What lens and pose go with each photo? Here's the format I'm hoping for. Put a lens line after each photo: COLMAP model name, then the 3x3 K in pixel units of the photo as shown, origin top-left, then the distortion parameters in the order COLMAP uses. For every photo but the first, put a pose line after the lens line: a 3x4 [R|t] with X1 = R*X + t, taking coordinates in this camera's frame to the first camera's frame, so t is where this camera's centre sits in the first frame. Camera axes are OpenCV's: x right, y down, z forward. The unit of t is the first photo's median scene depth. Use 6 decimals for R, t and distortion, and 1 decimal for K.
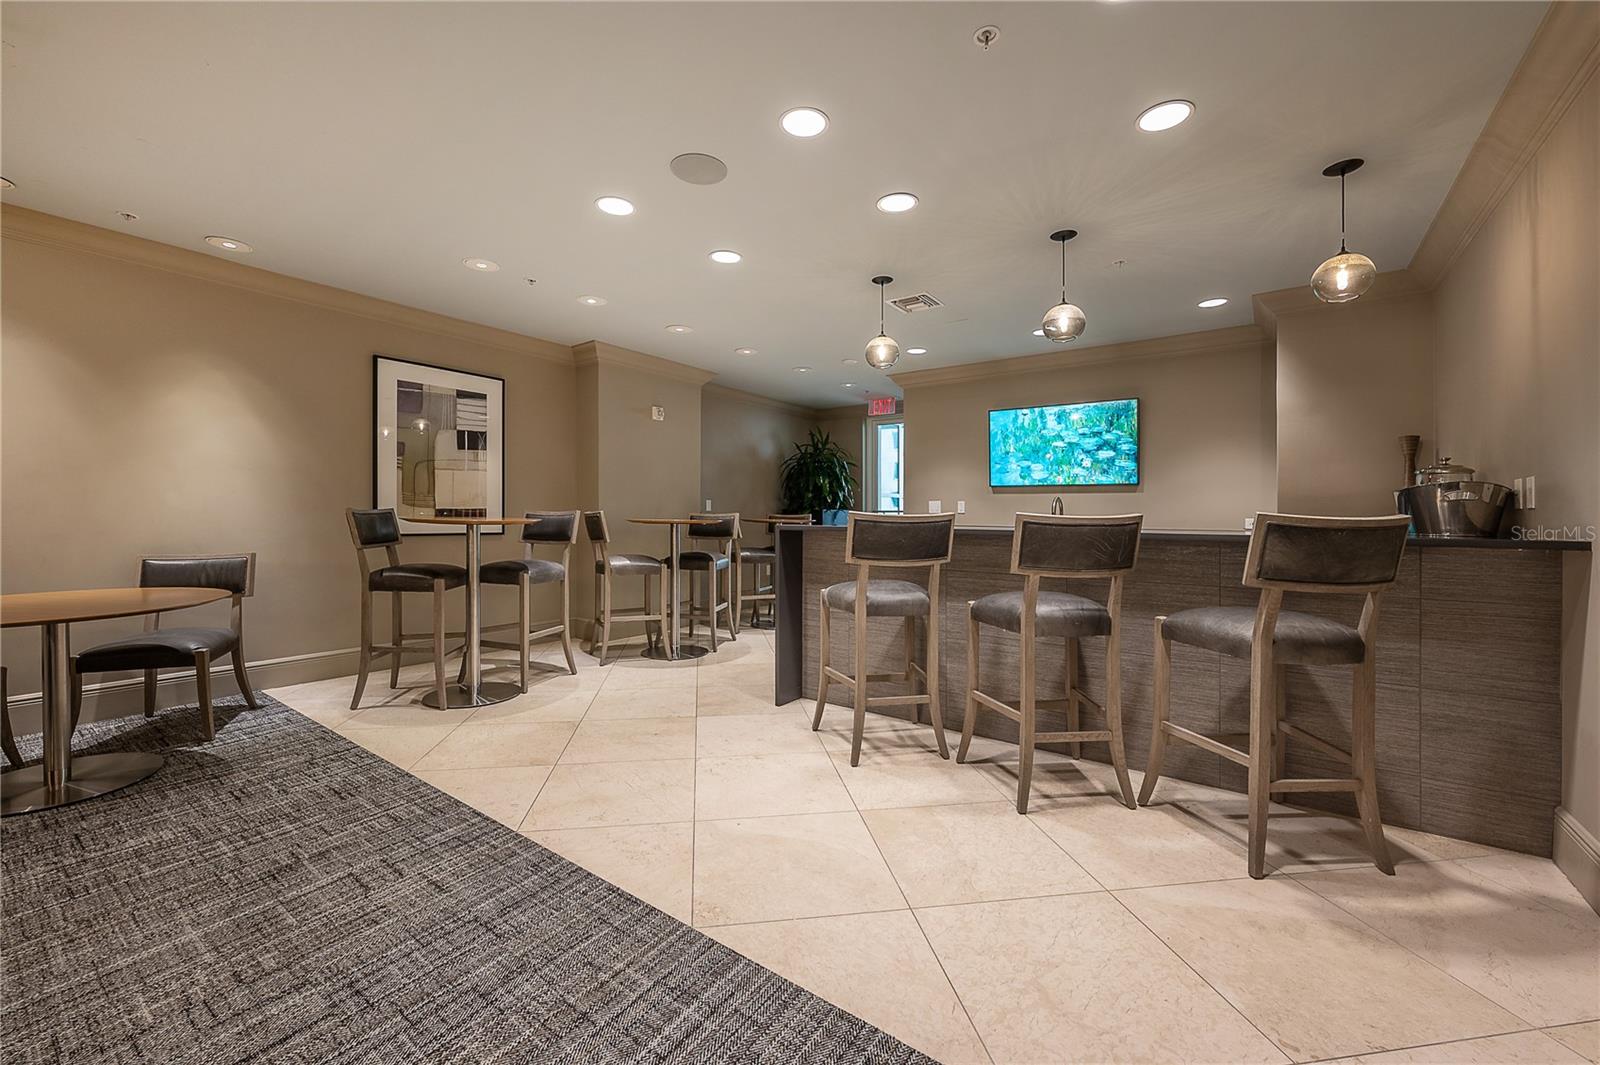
lens RADIAL K [[648.2, 0, 800.3], [0, 648.2, 527.3], [0, 0, 1]] dist [0.000102, 0.000001]
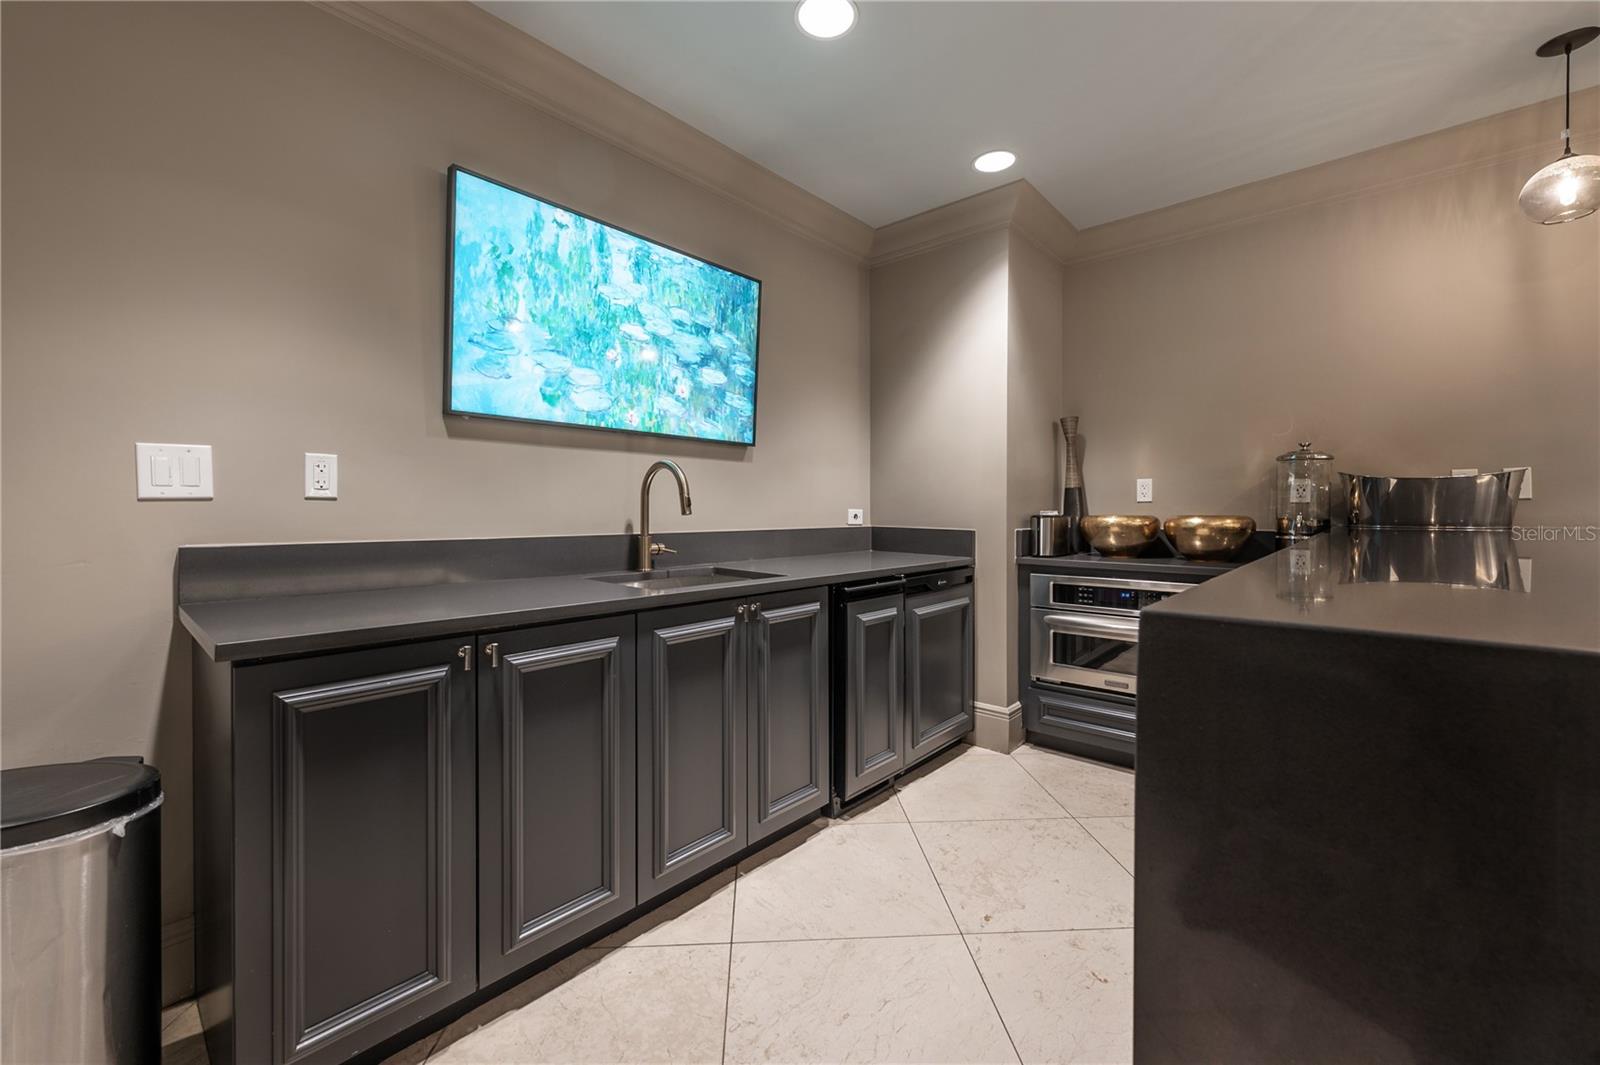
lens RADIAL K [[648.2, 0, 806.5], [0, 648.2, 501.2], [0, 0, 1]] dist [0.000102, 0.000001]
pose [[0.113445, -0.002654, 0.993541, 0.003840], [0.006958, 0.999974, 0.001877, -0.021069], [-0.993520, 0.006700, 0.113461, 0.851908]]
